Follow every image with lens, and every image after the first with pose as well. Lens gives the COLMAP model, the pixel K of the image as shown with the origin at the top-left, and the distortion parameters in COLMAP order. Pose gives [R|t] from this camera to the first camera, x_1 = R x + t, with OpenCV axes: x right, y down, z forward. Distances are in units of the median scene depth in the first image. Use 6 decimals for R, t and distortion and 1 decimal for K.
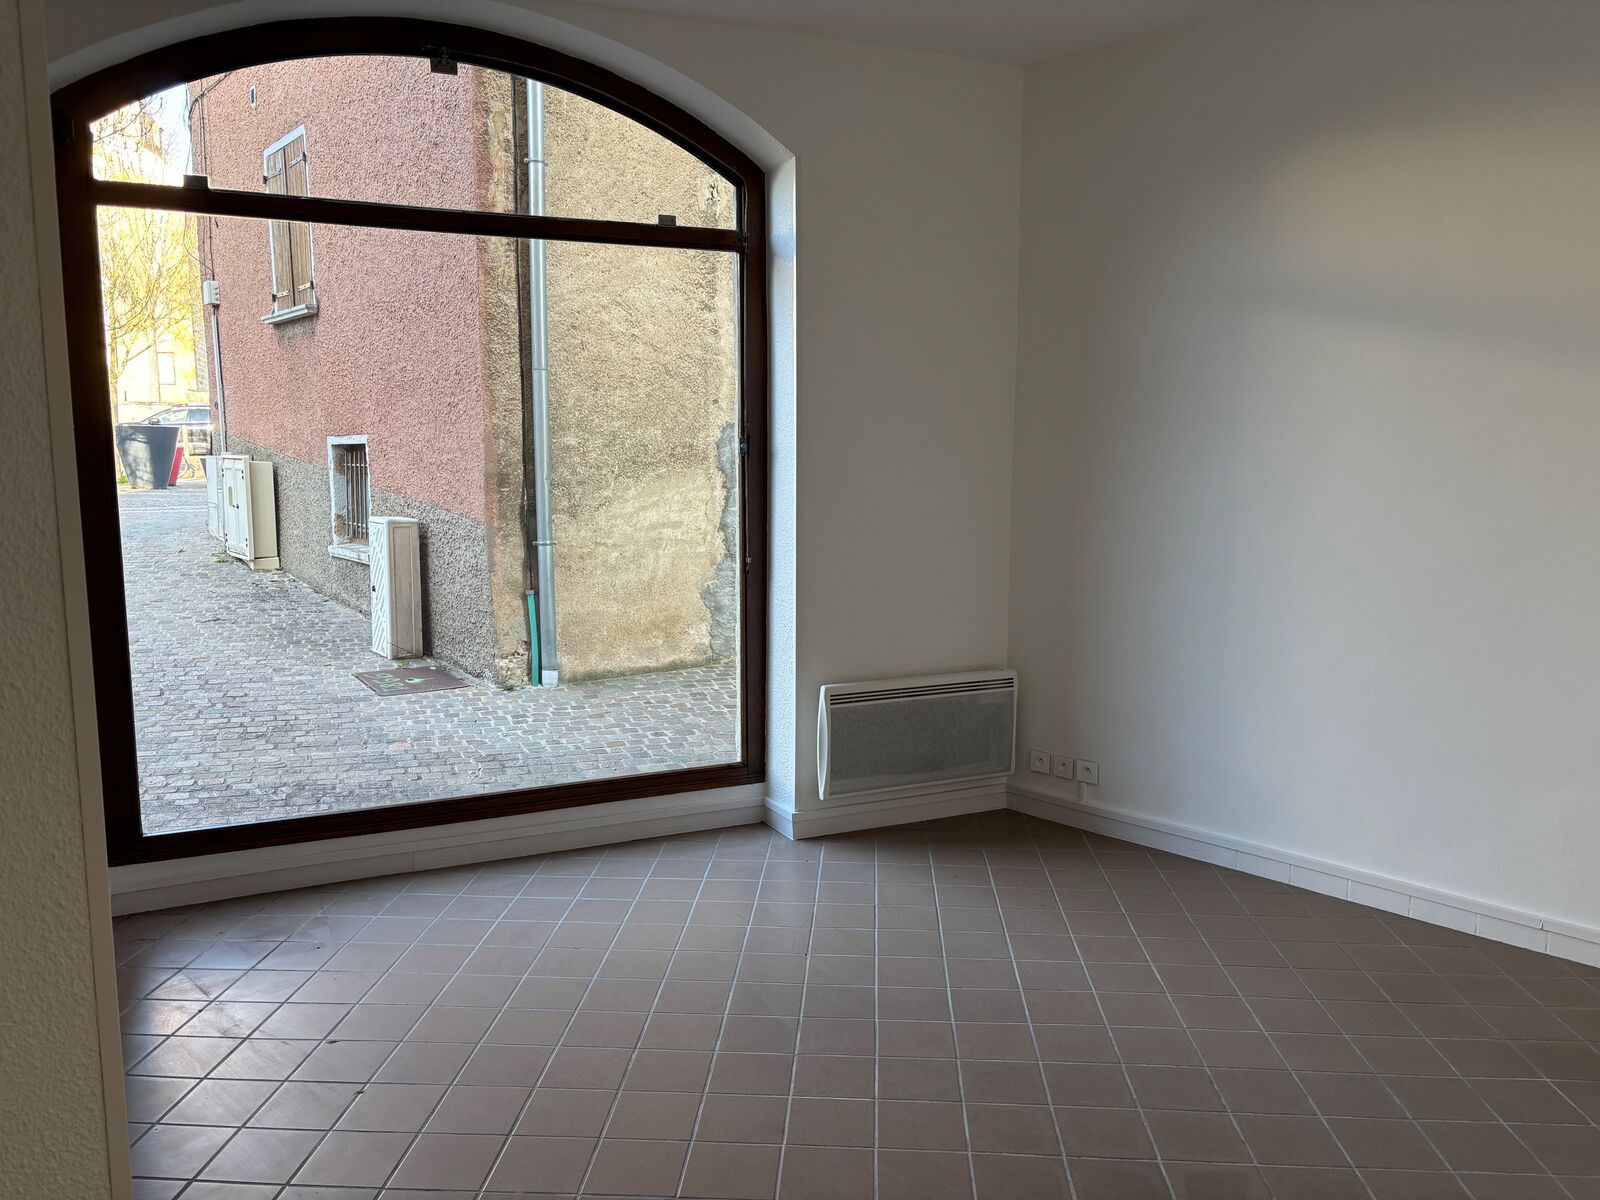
lens RADIAL K [[1214.0, 0, 801.0], [0, 1214.0, 597.1], [0, 0, 1]] dist [0.000725, 0.000028]
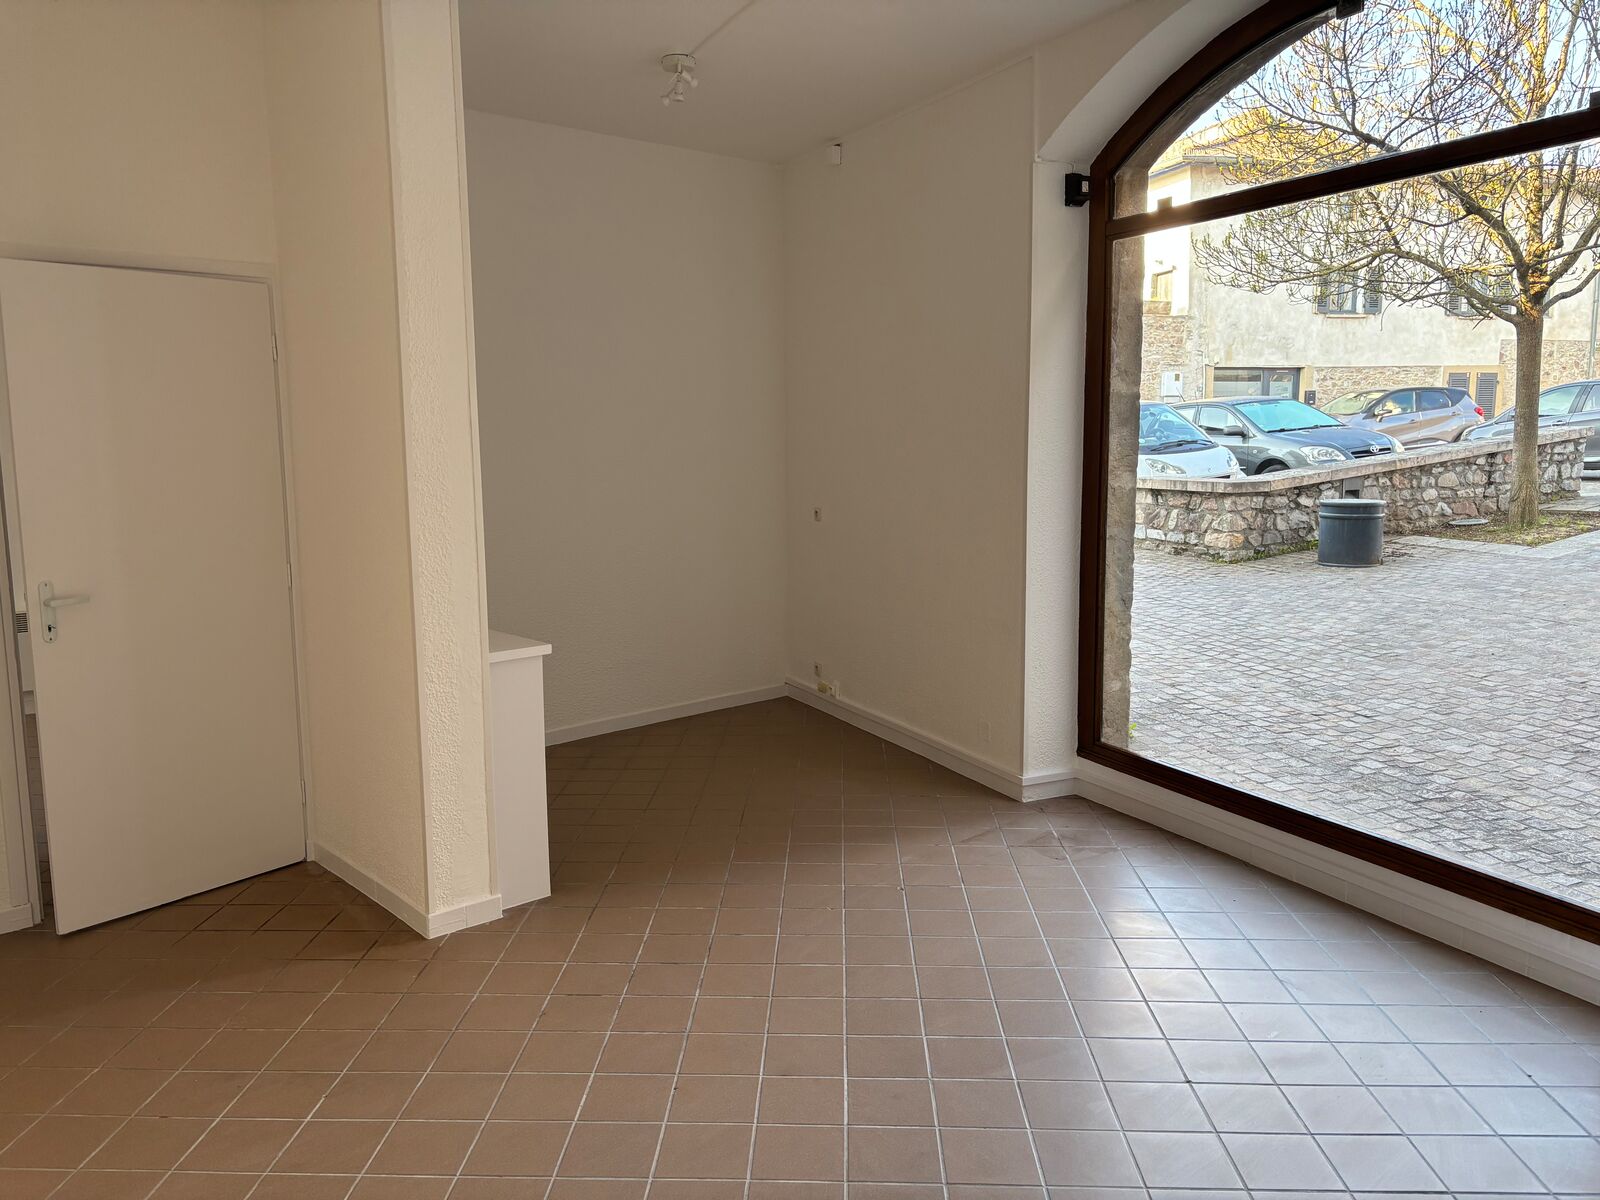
lens RADIAL K [[1214.0, 0, 802.5], [0, 1214.0, 602.9], [0, 0, 1]] dist [0.000725, 0.000028]
pose [[0.039045, 0.146132, -0.988494, 0.474890], [-0.120804, 0.982683, 0.140501, -0.059185], [0.991908, 0.113928, 0.056022, 0.441613]]
